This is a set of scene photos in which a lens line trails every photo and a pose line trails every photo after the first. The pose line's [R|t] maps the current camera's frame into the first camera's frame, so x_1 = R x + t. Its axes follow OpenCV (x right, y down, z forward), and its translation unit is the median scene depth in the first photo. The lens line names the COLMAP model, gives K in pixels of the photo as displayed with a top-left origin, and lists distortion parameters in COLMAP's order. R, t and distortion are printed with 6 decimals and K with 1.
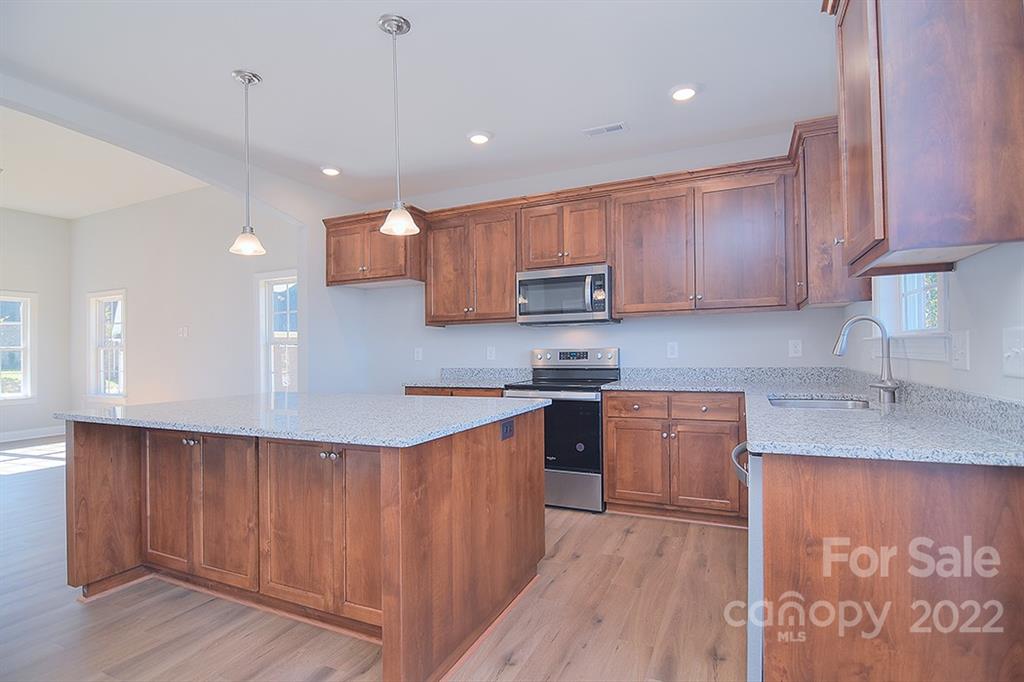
lens RADIAL K [[491.7, 0, 518.5], [0, 491.7, 341.8], [0, 0, 1]] dist [0.001212, -0.014880]
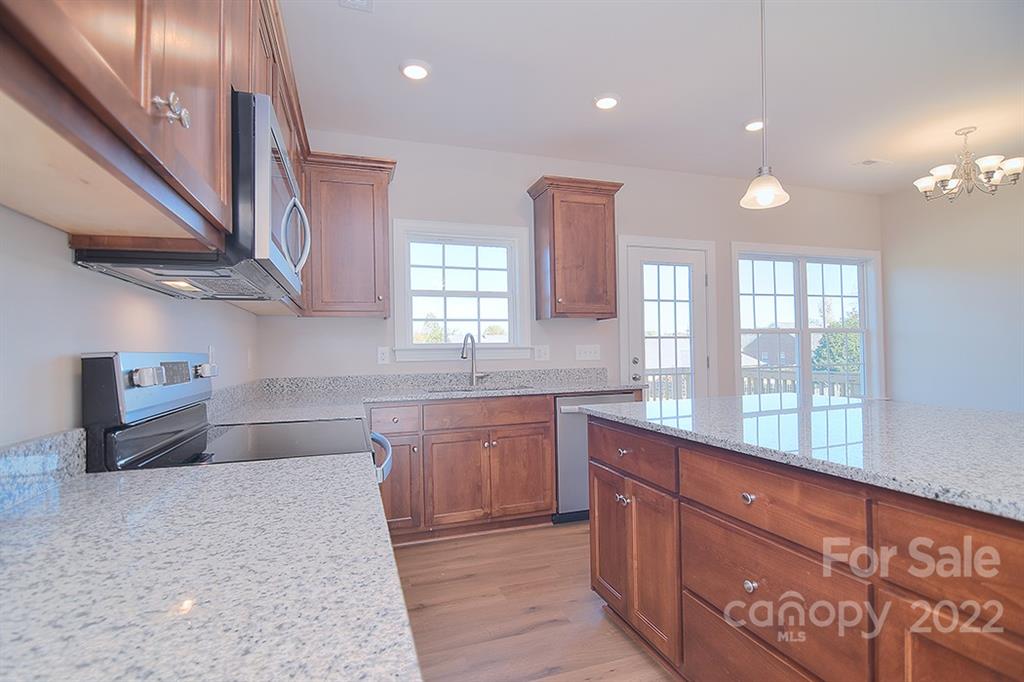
lens RADIAL K [[492.8, 0, 514.8], [0, 492.8, 352.6], [0, 0, 1]] dist [0.000886, -0.014714]
pose [[-0.681915, 0.029109, 0.730852, -0.346543], [0.018550, 0.999575, -0.022504, 0.028231], [-0.731196, -0.001788, -0.682165, 1.163885]]
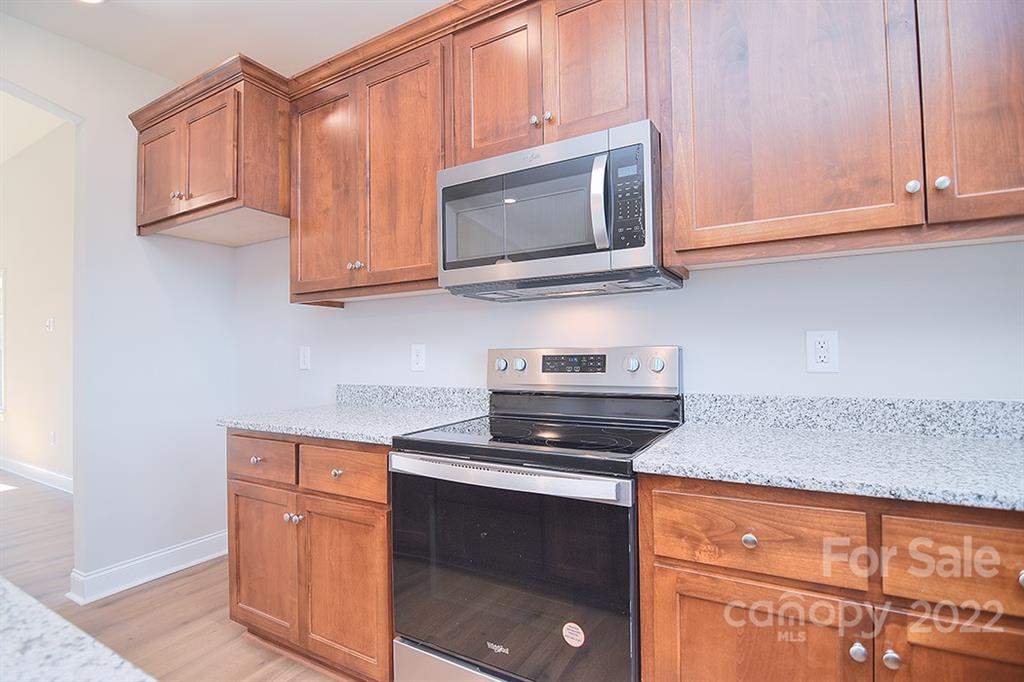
lens RADIAL K [[469.1, 0, 536.8], [0, 469.1, 330.4], [0, 0, 1]] dist [-0.000297, -0.012533]
pose [[0.997947, -0.004213, -0.063902, 0.116629], [0.002652, 0.999697, -0.024483, 0.009842], [0.063986, 0.024264, 0.997656, 0.640595]]
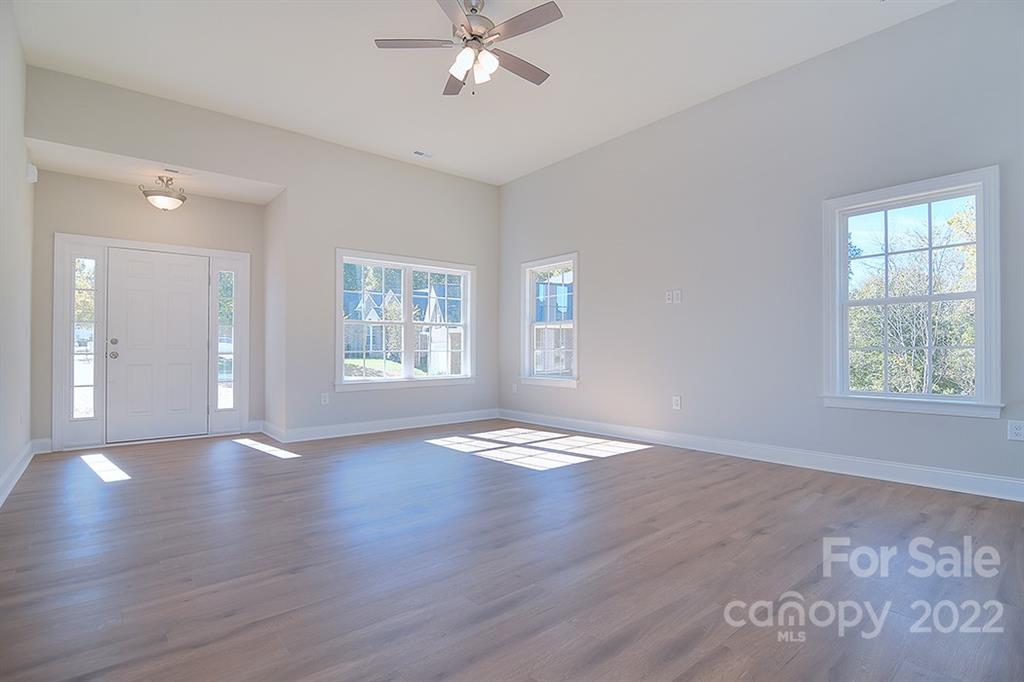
lens RADIAL K [[487.0, 0, 512.0], [0, 487.0, 341.0], [0, 0, 1]] dist [-0.000515, -0.015500]
pose [[0.905716, 0.001432, -0.423882, -0.989518], [-0.000595, 0.999998, 0.002106, 0.077666], [0.423884, -0.001656, 0.905715, 0.347073]]
